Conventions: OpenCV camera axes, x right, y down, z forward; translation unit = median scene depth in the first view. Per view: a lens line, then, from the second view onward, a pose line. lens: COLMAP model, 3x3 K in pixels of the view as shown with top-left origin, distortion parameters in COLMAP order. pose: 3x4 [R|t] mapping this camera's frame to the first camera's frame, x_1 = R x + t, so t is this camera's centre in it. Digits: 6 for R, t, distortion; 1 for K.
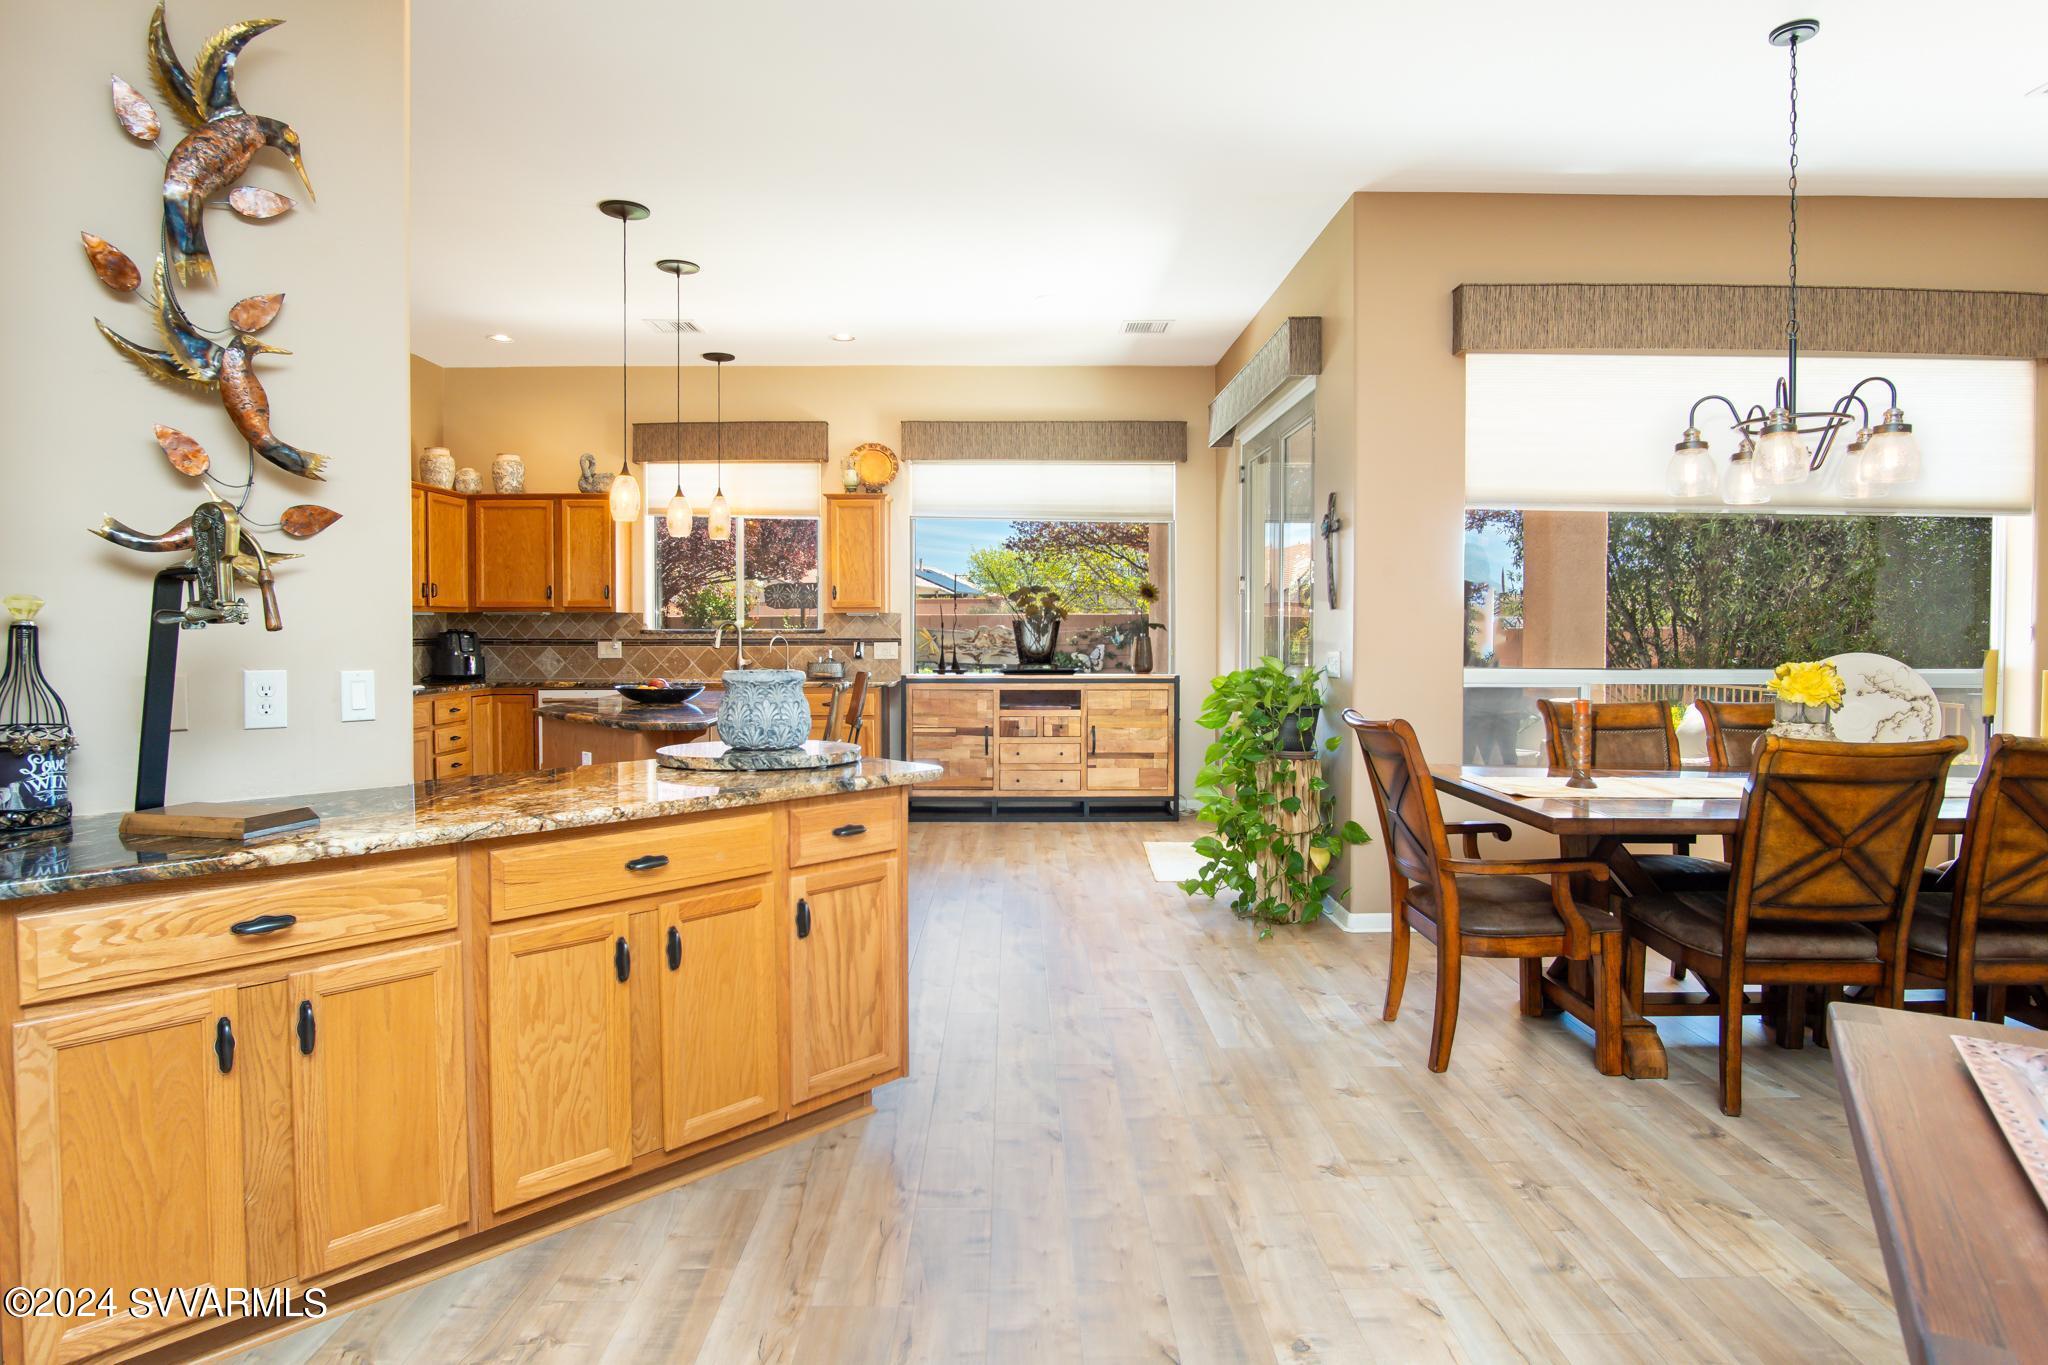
lens RADIAL K [[1143.7, 0, 1025.8], [0, 1143.7, 651.9], [0, 0, 1]] dist [-0.000802, -0.000561]
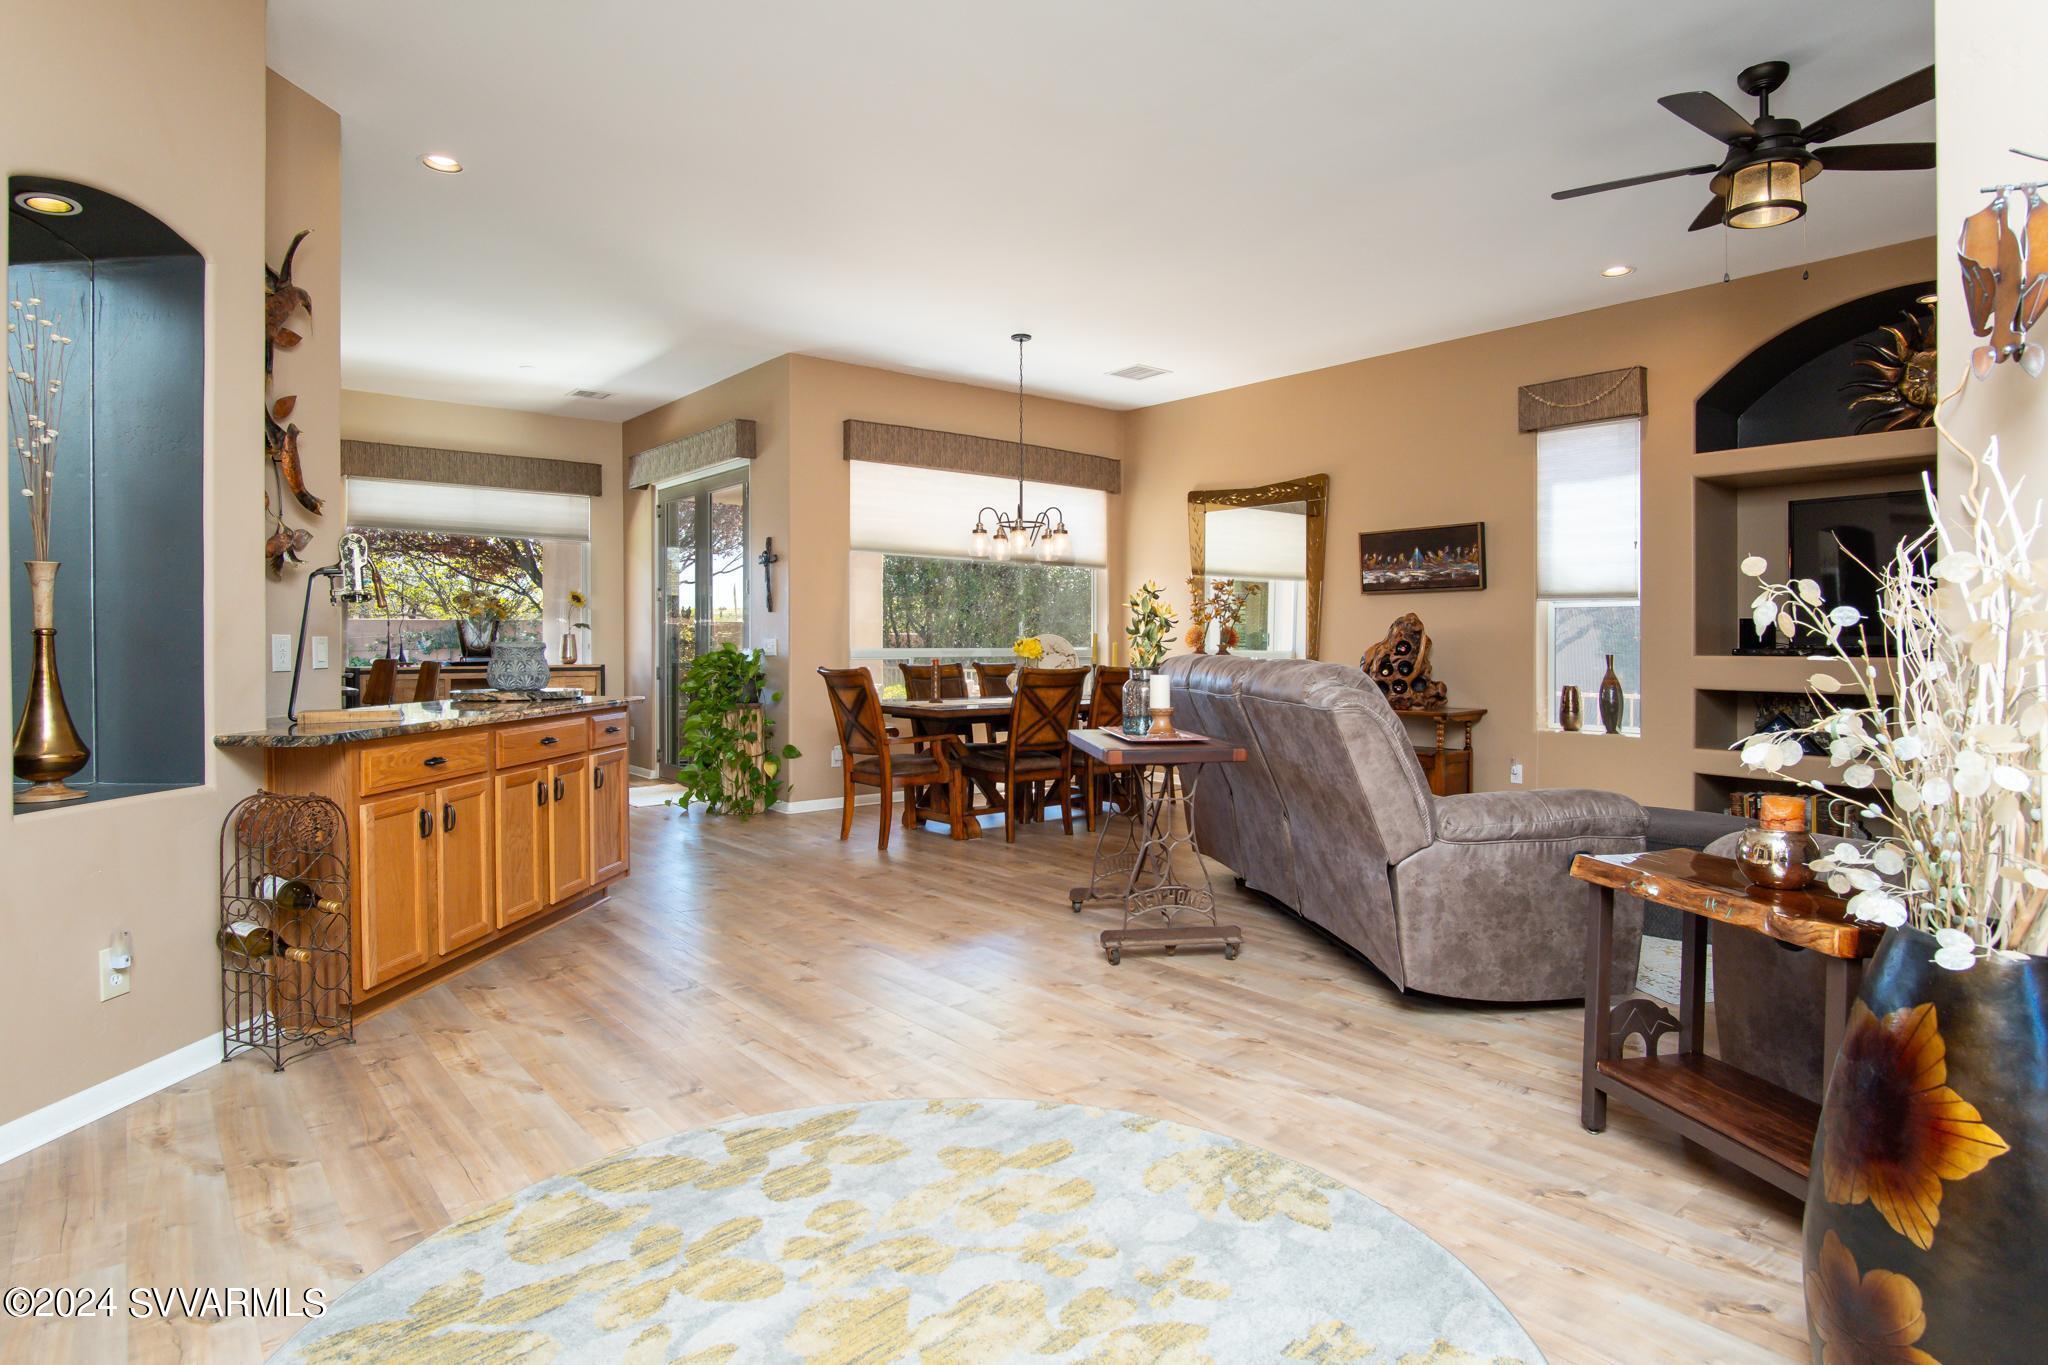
lens RADIAL K [[1143.7, 0, 1025.8], [0, 1143.7, 651.9], [0, 0, 1]] dist [-0.000802, -0.000561]
pose [[0.790547, 0.001952, 0.612398, -0.599355], [0.008754, 0.999857, -0.014487, 0.062206], [-0.612339, 0.016814, 0.790417, -0.647781]]
